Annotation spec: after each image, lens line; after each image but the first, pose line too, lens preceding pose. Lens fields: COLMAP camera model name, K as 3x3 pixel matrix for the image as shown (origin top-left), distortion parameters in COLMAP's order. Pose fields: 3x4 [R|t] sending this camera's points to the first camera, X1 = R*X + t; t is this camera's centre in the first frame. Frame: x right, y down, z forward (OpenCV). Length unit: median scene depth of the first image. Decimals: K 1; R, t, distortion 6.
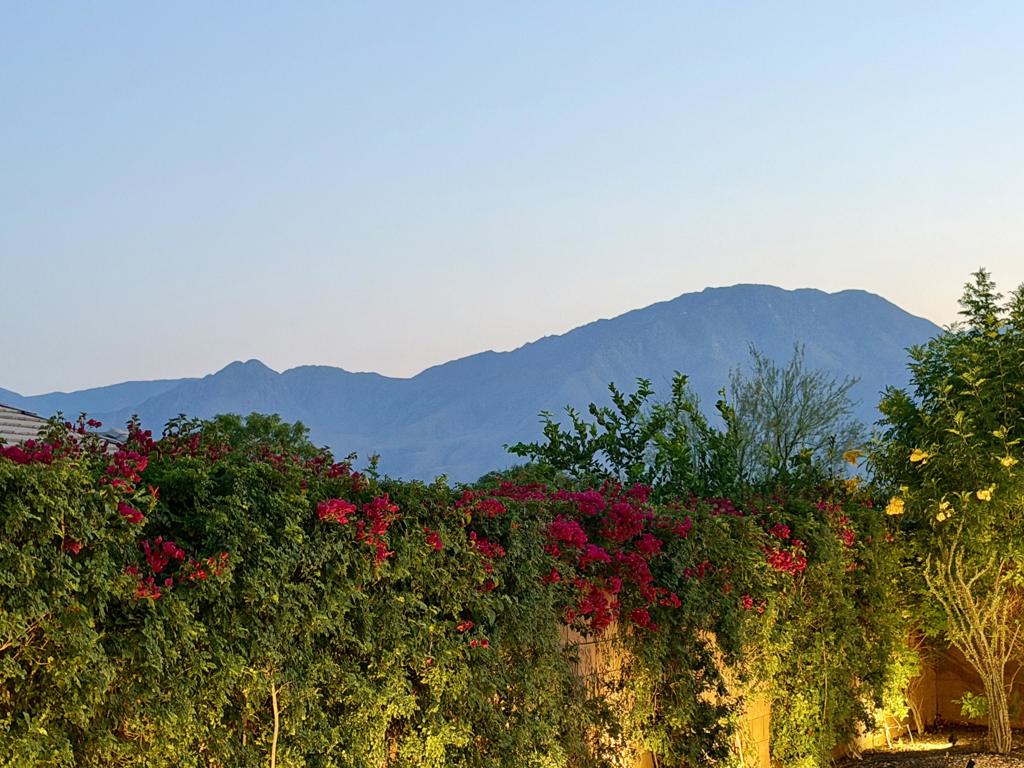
lens RADIAL K [[2308.3, 0, 512.0], [0, 2308.3, 384.0], [0, 0, 1]] dist [0.100607, 0.239465]
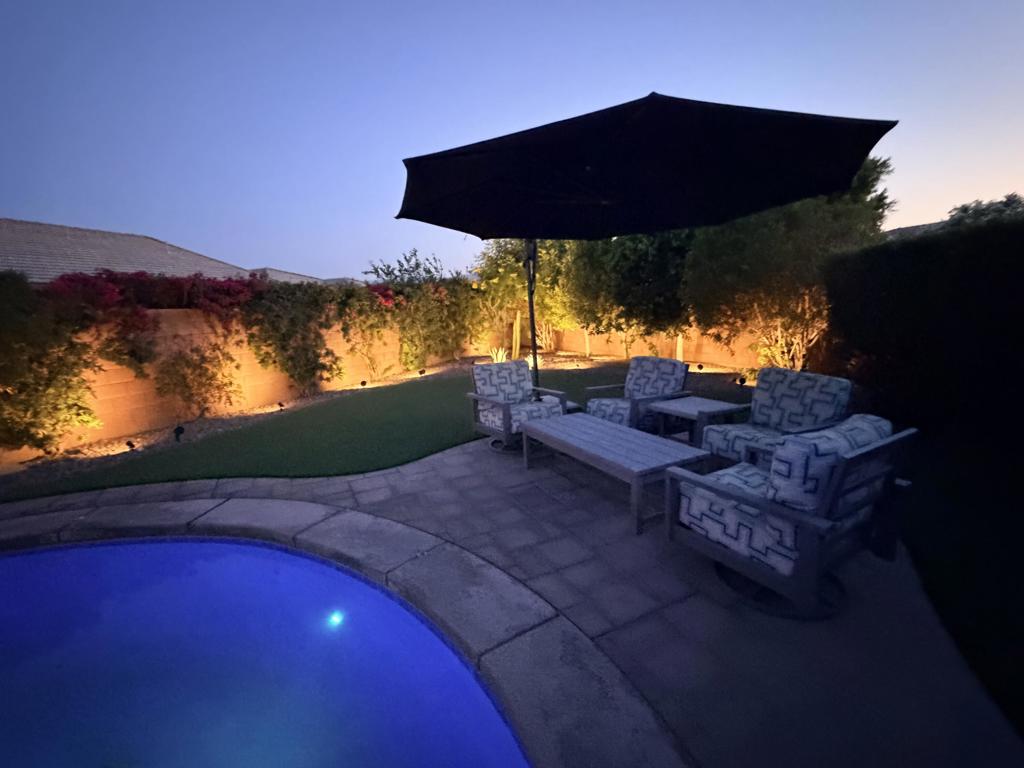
lens RADIAL K [[451.4, 0, 513.7], [0, 451.4, 384.7], [0, 0, 1]] dist [0.000693, 0.000144]
pose [[0.998117, -0.022494, -0.057058, 0.315377], [0.035569, 0.970187, 0.239732, 0.045284], [0.049964, -0.241310, 0.969161, 0.394015]]
